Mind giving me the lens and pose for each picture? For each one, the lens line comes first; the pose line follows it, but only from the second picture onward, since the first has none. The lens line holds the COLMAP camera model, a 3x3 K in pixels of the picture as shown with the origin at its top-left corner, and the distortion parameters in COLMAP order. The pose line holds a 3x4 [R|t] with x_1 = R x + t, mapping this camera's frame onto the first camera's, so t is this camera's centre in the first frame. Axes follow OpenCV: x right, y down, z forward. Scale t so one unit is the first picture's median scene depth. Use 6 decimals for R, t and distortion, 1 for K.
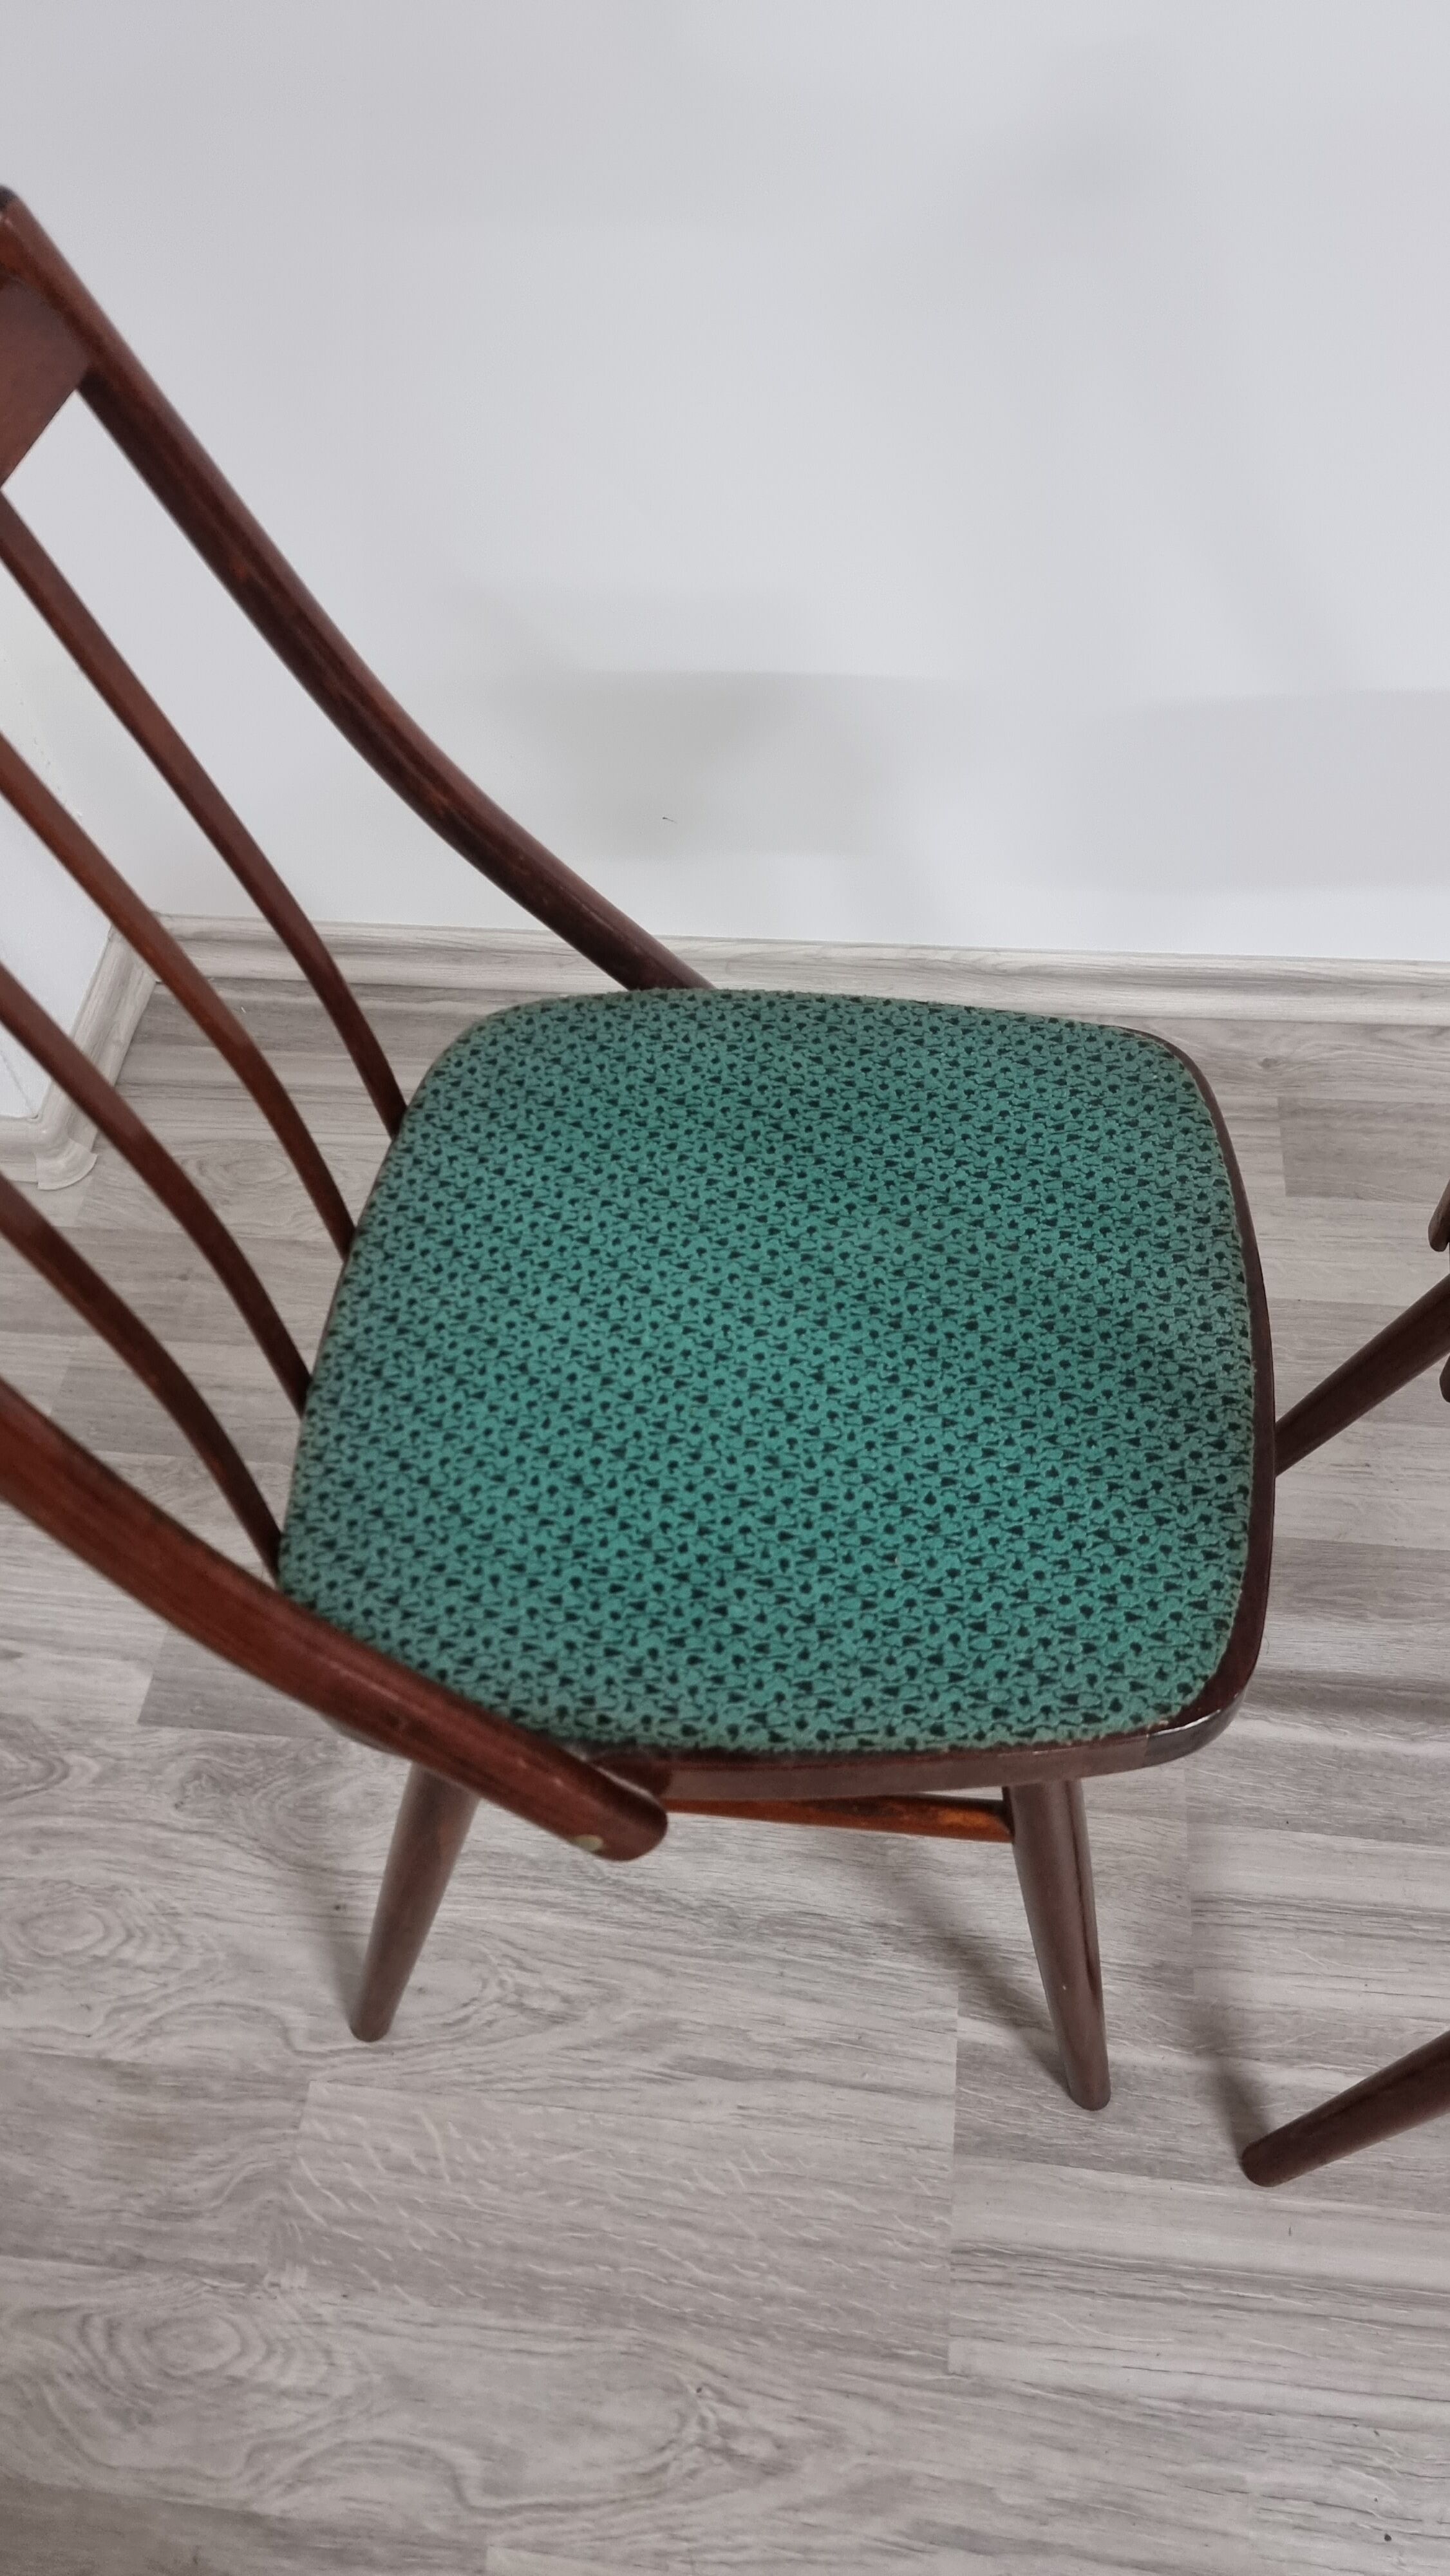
lens RADIAL K [[1806.3, 0, 697.8], [0, 1806.3, 1276.4], [0, 0, 1]] dist [0.070133, -0.058893]
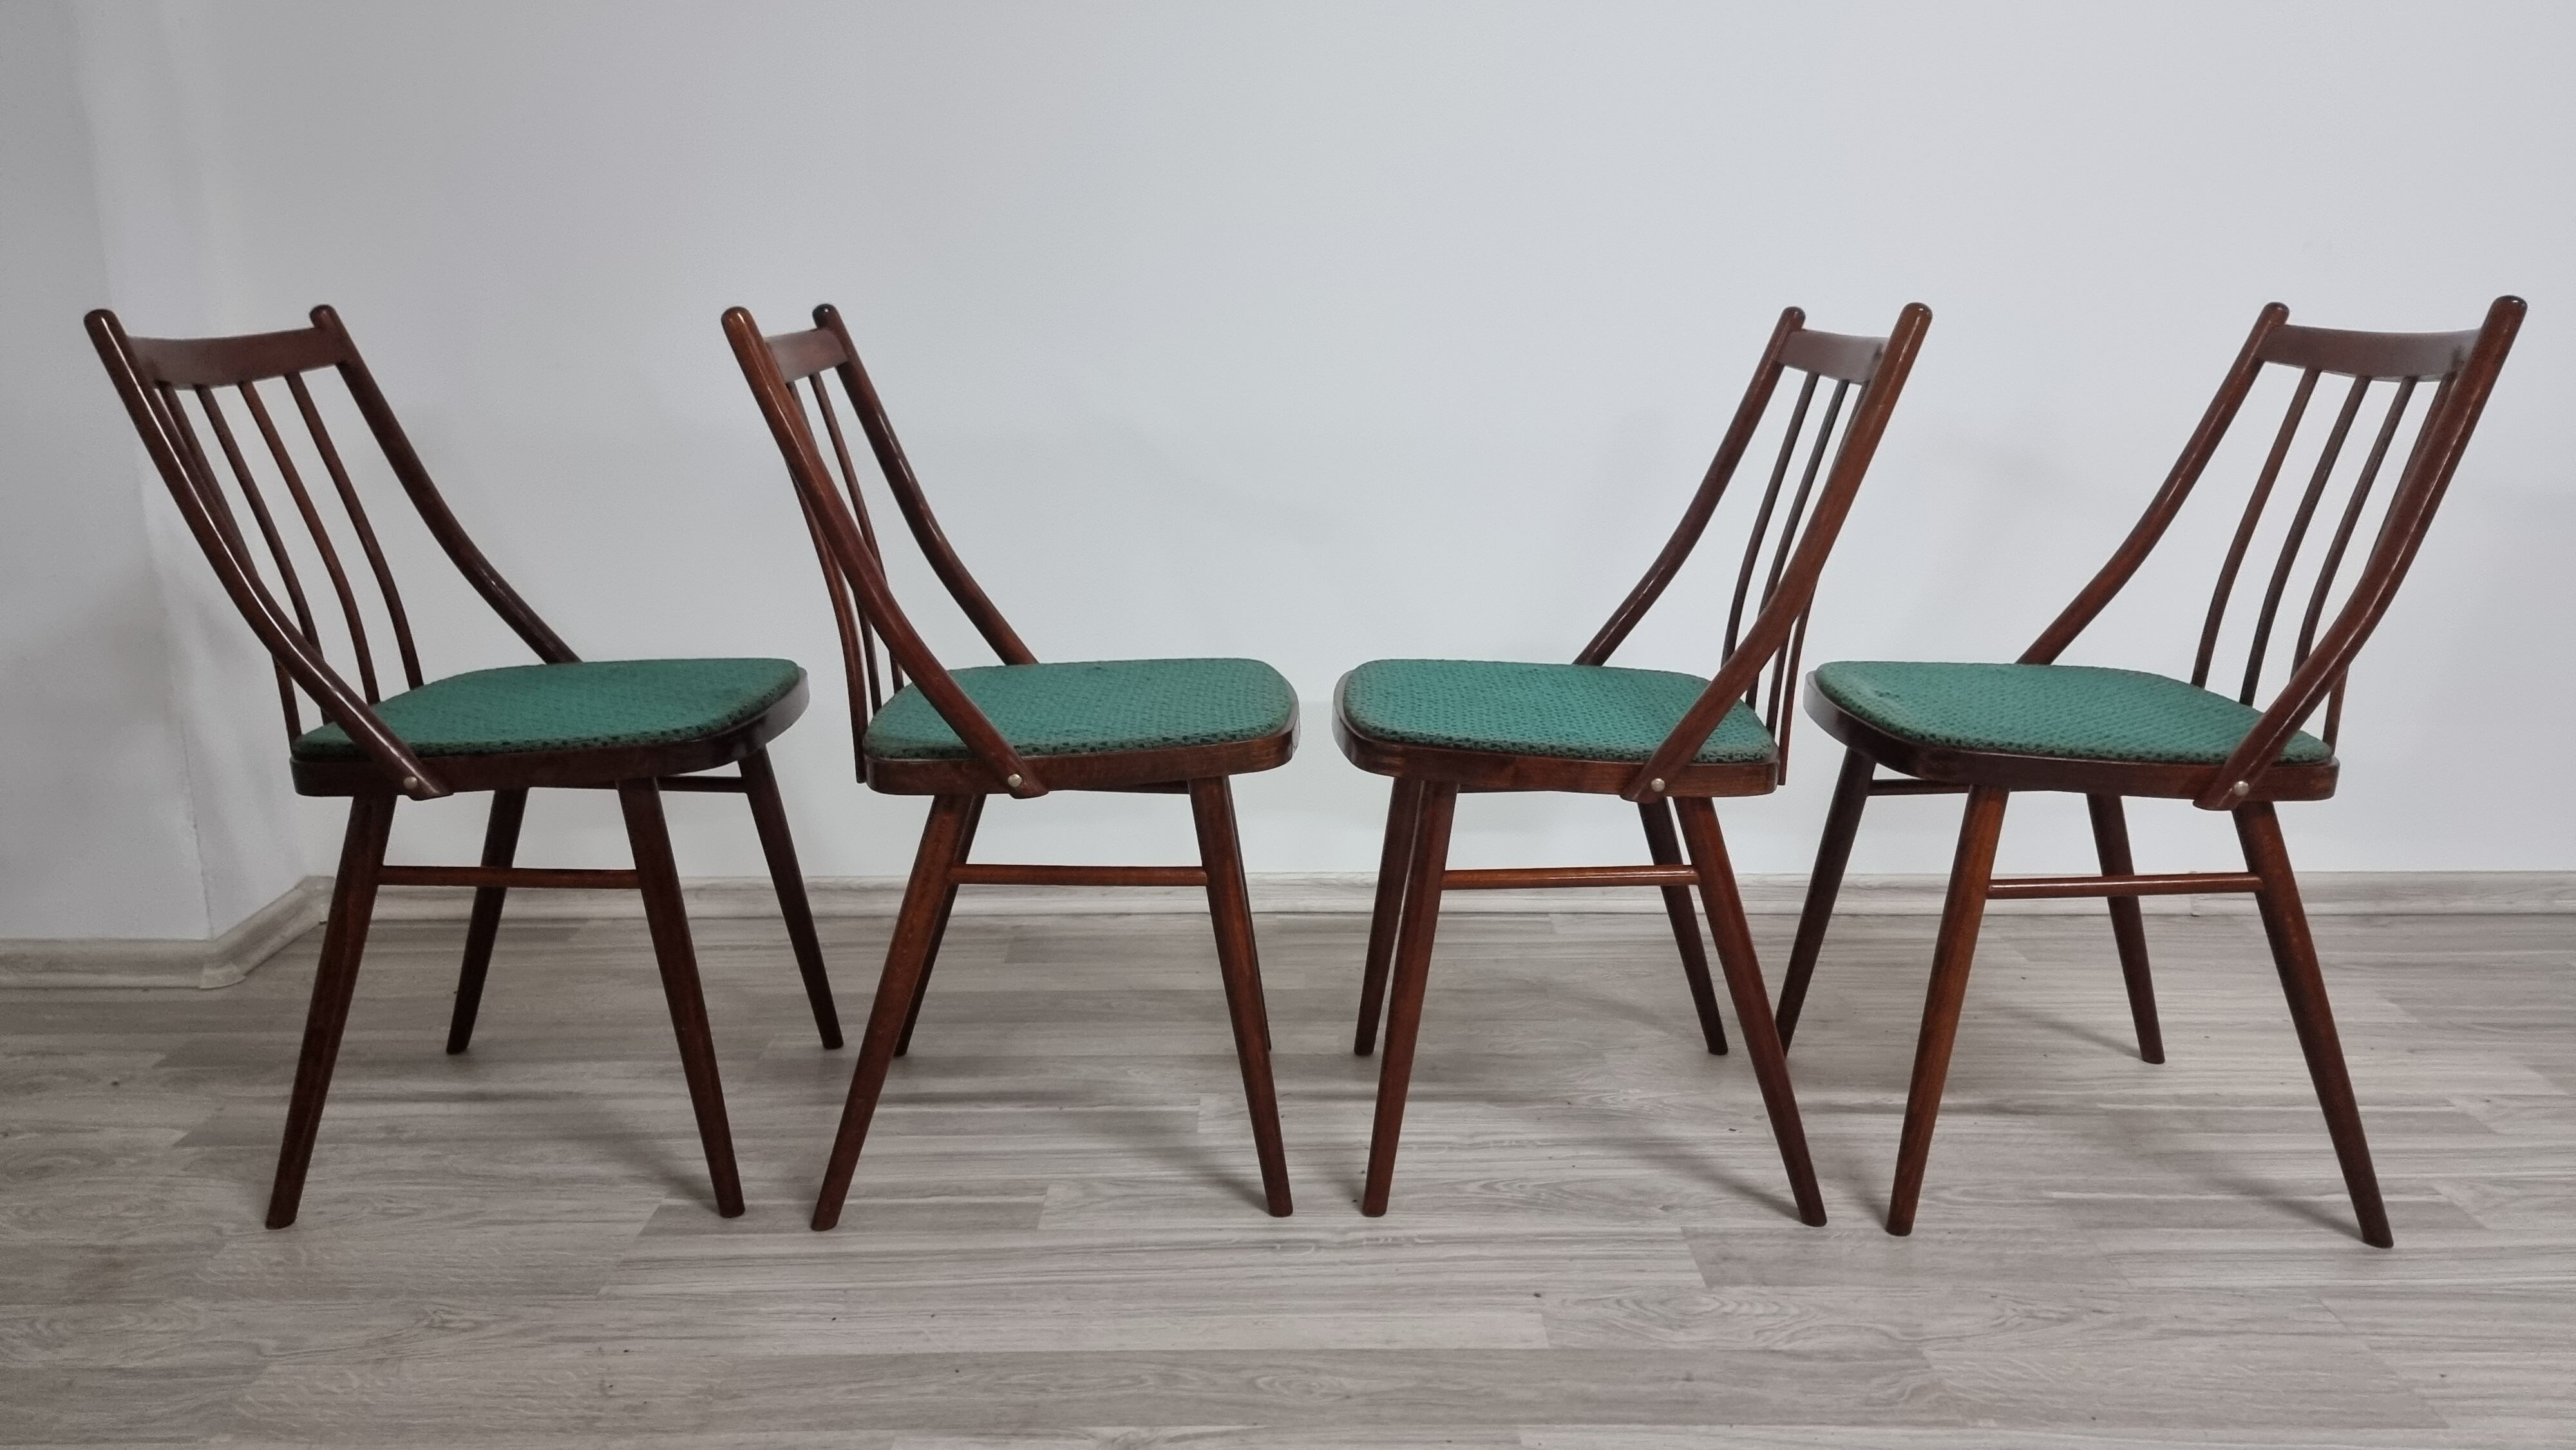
lens RADIAL K [[1806.3, 0, 1306.8], [0, 1806.3, 747.0], [0, 0, 1]] dist [0.070133, -0.058893]
pose [[0.989819, 0.020284, 0.140878, 0.520326], [0.074113, 0.771569, -0.631813, 1.284271], [-0.121513, 0.635822, 0.762211, -0.653885]]
